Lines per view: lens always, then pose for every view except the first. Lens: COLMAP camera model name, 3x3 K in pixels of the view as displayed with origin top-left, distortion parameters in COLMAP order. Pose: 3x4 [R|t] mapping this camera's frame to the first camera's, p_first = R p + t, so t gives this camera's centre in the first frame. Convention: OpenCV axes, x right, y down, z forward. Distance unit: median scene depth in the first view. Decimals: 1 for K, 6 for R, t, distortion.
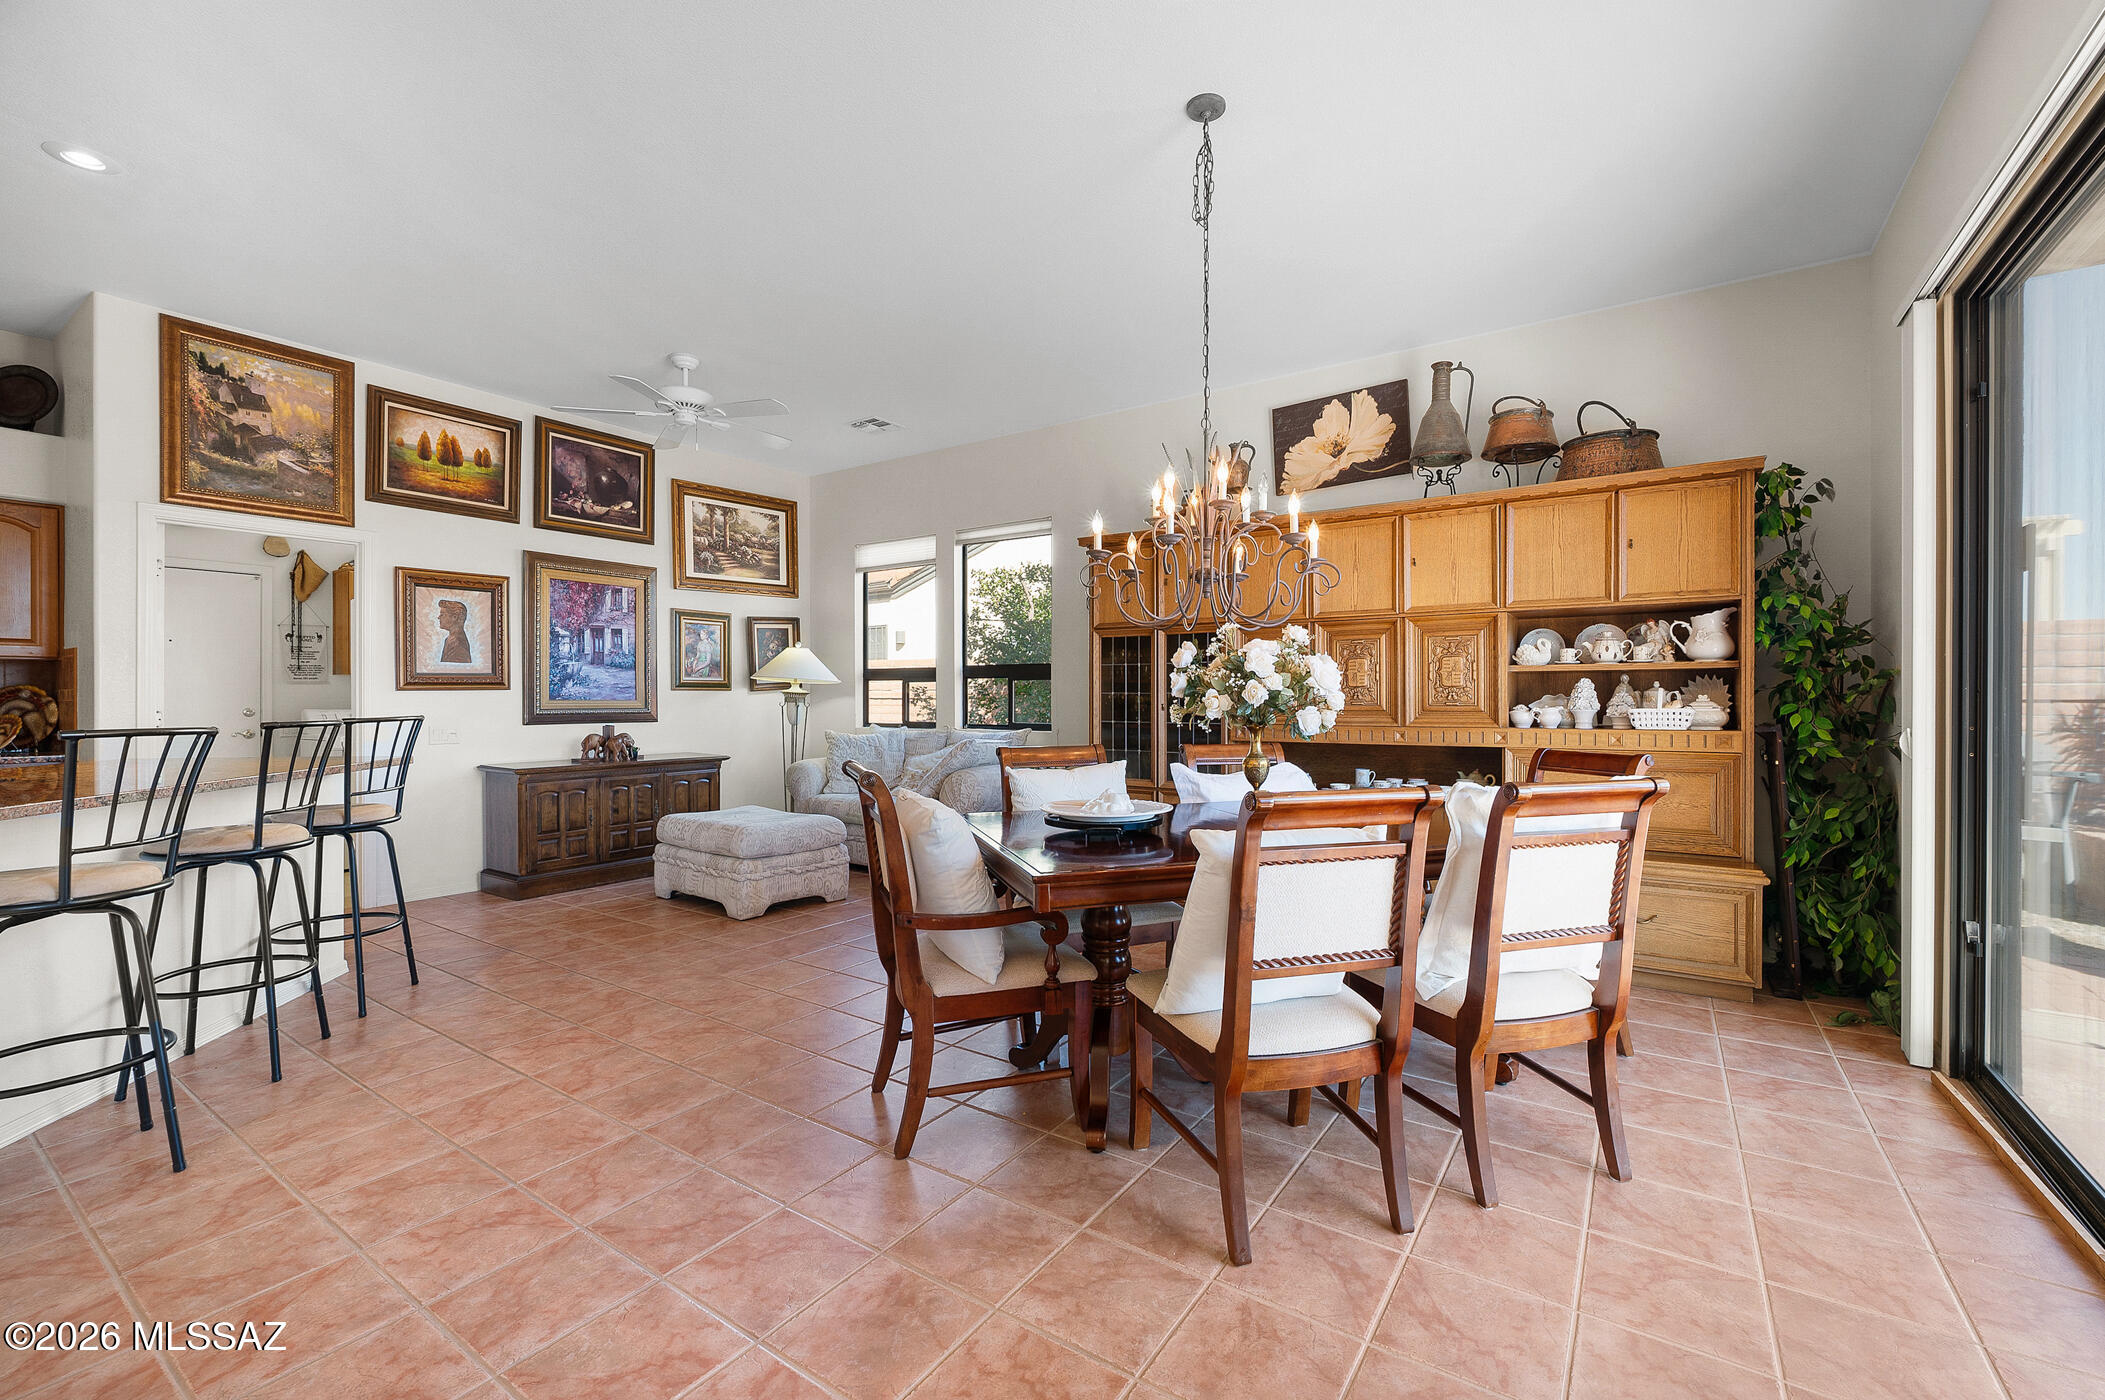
lens RADIAL K [[878.3, 0, 1071.9], [0, 878.3, 692.9], [0, 0, 1]] dist [-0.003551, 0.000683]
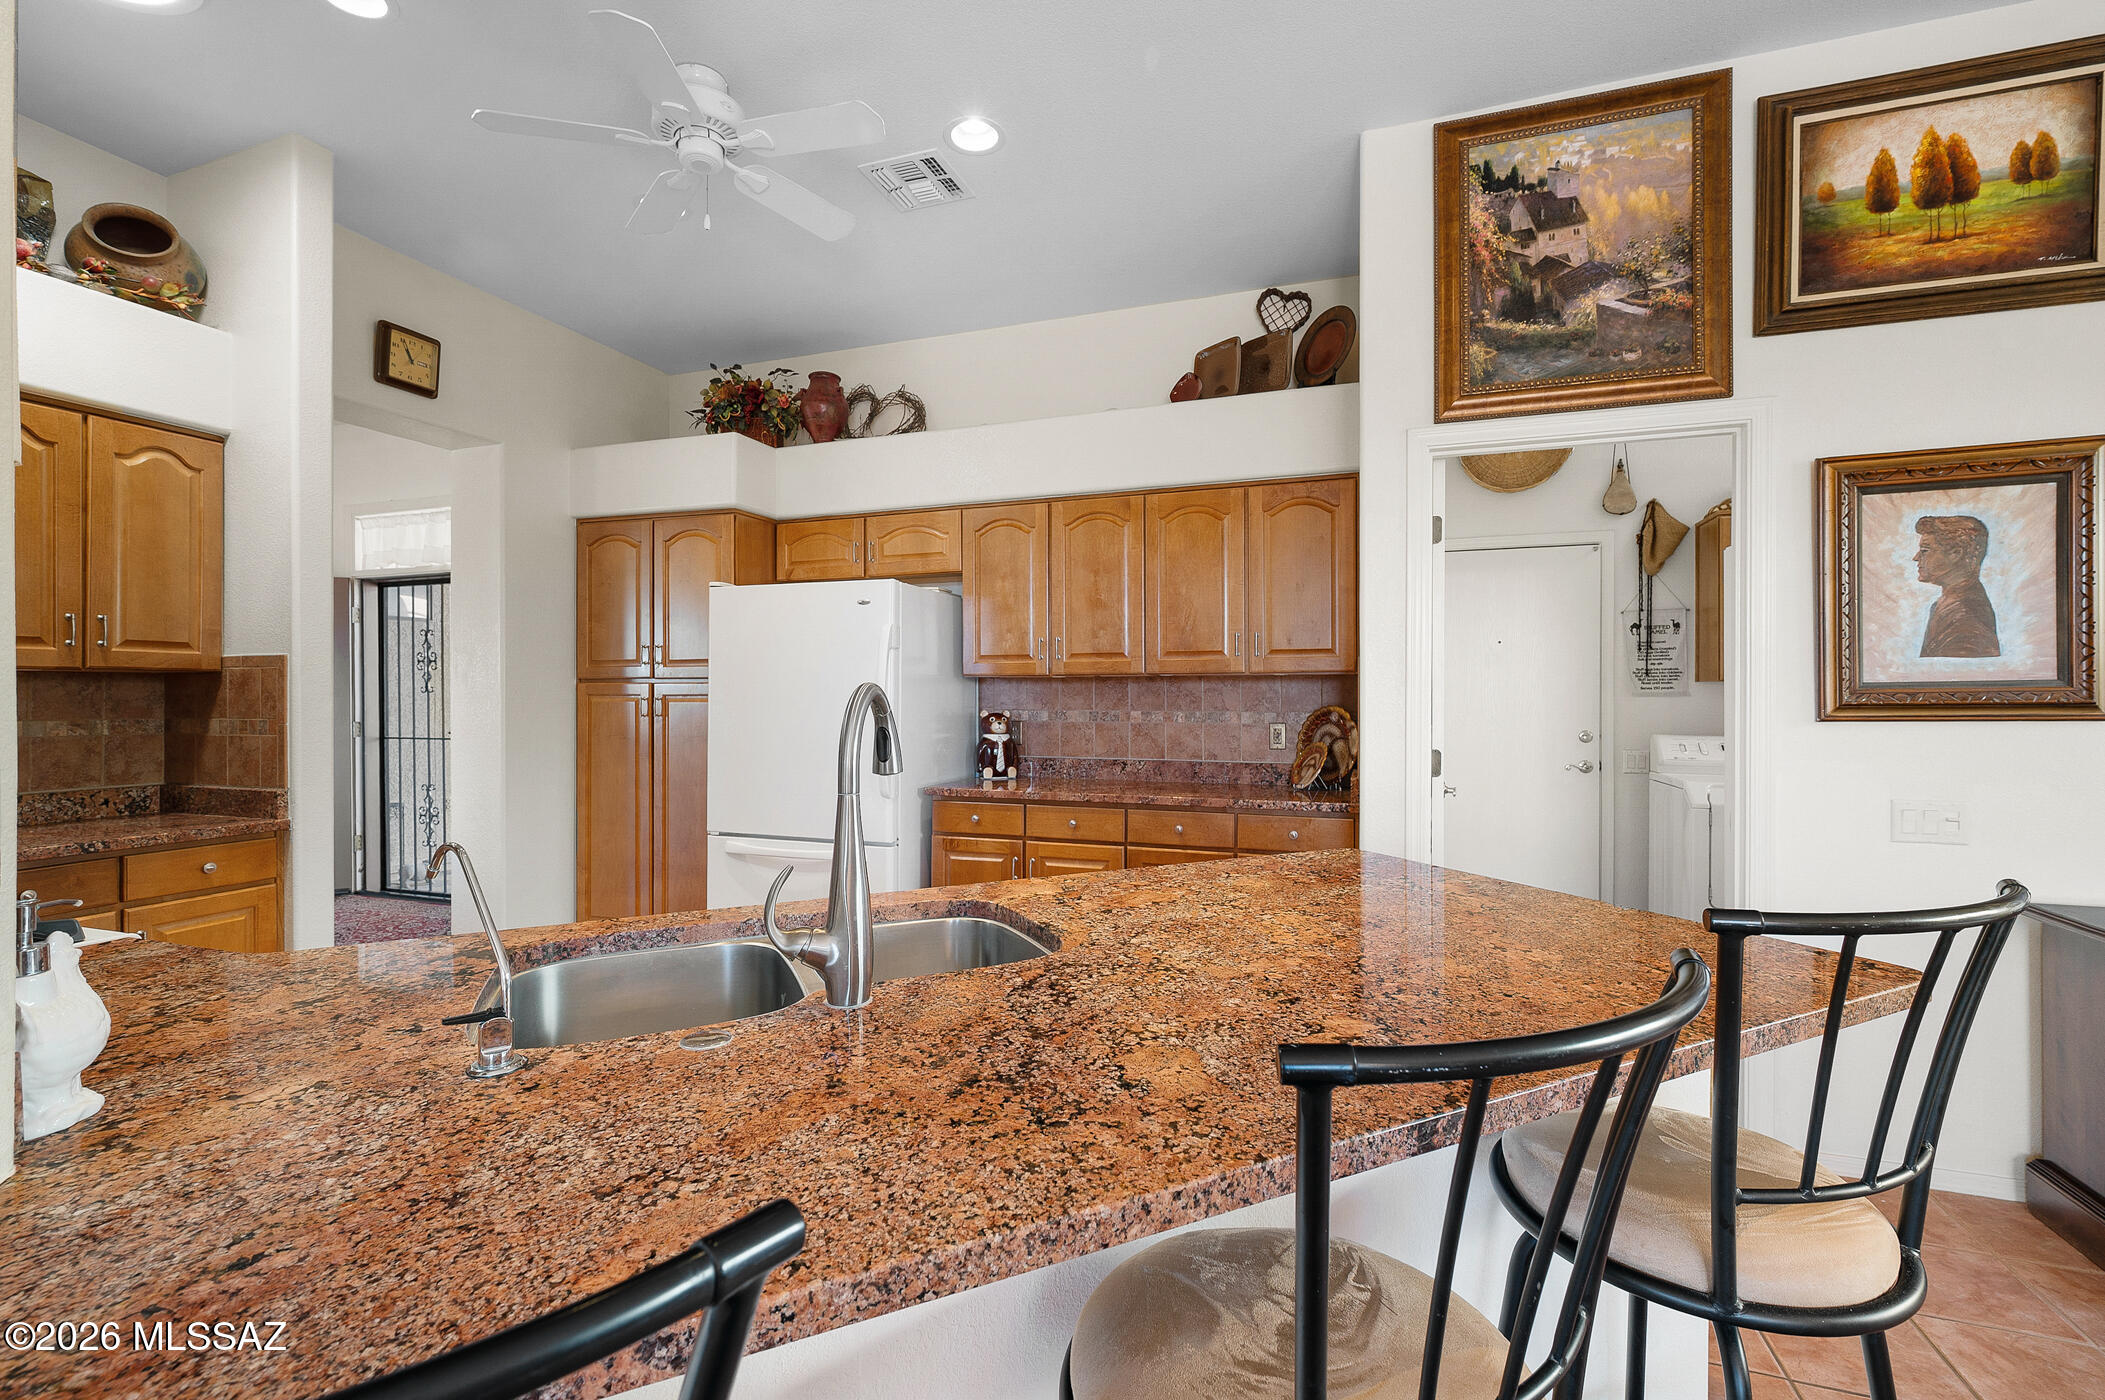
lens RADIAL K [[878.3, 0, 1061.1], [0, 878.3, 695.3], [0, 0, 1]] dist [-0.003551, 0.000683]
pose [[0.237209, 0.004723, -0.971447, -0.416664], [0.003536, 0.999977, 0.005725, -0.021252], [0.971452, -0.004794, 0.237187, 0.500720]]
